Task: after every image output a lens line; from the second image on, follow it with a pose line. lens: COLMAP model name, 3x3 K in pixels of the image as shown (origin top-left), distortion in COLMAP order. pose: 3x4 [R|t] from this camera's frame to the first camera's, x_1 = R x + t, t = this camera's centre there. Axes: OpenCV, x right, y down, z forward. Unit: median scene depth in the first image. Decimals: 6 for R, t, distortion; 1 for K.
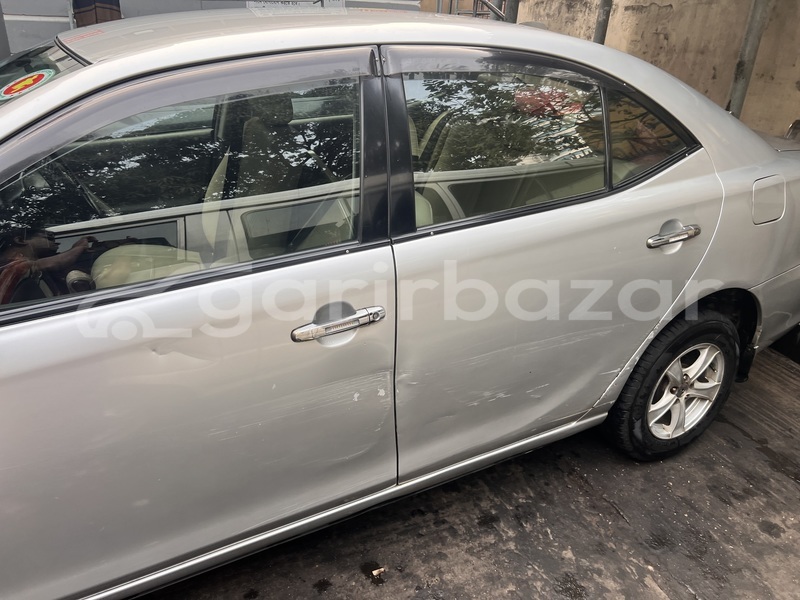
lens RADIAL K [[607.7, 0, 399.9], [0, 607.7, 299.1], [0, 0, 1]] dist [0.008576, -0.002353]
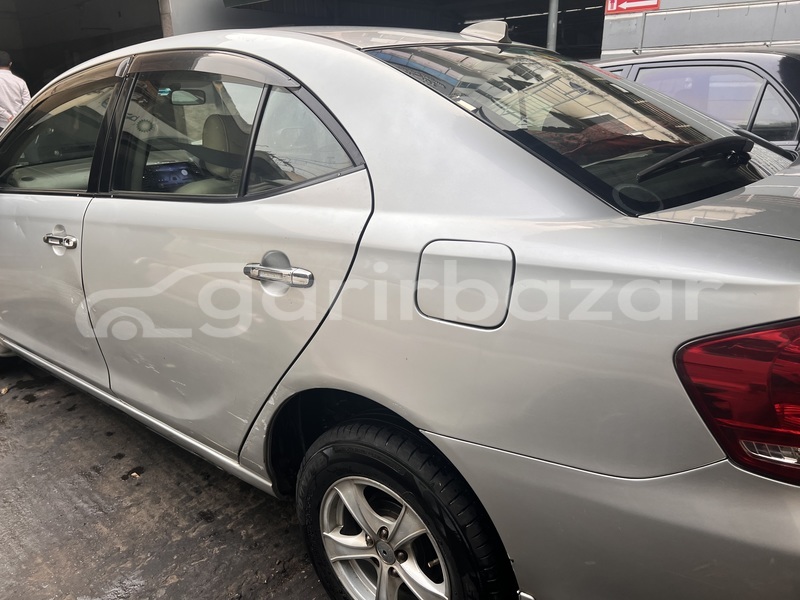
lens RADIAL K [[607.7, 0, 400.8], [0, 607.7, 302.7], [0, 0, 1]] dist [0.008576, -0.002353]
pose [[0.391995, 0.255614, -0.883743, 1.094614], [-0.348246, 0.930368, 0.114631, -0.192268], [0.851507, 0.262825, 0.453717, 0.749906]]
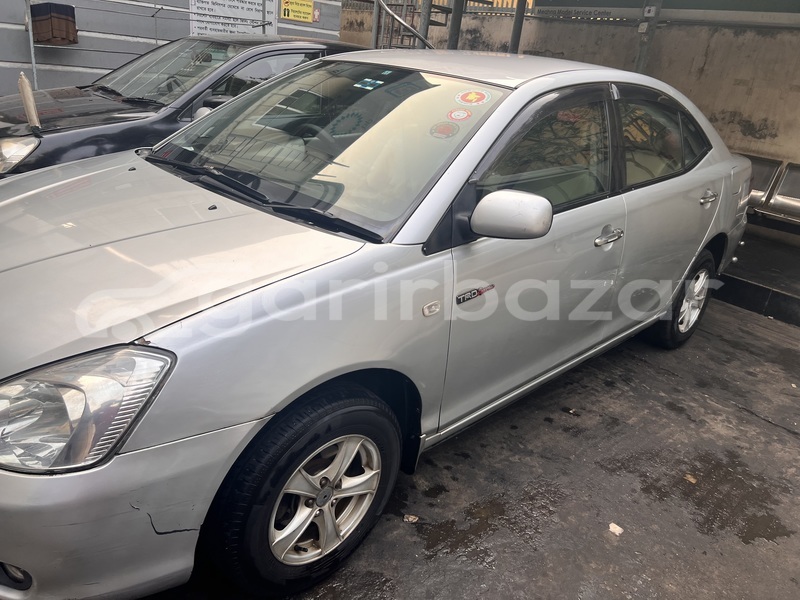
lens RADIAL K [[607.7, 0, 400.6], [0, 607.7, 298.3], [0, 0, 1]] dist [0.008576, -0.002353]
pose [[0.952738, -0.047746, 0.300018, -0.849560], [0.060476, 0.997615, -0.033282, 0.170603], [-0.297713, 0.049853, 0.953353, -0.349478]]
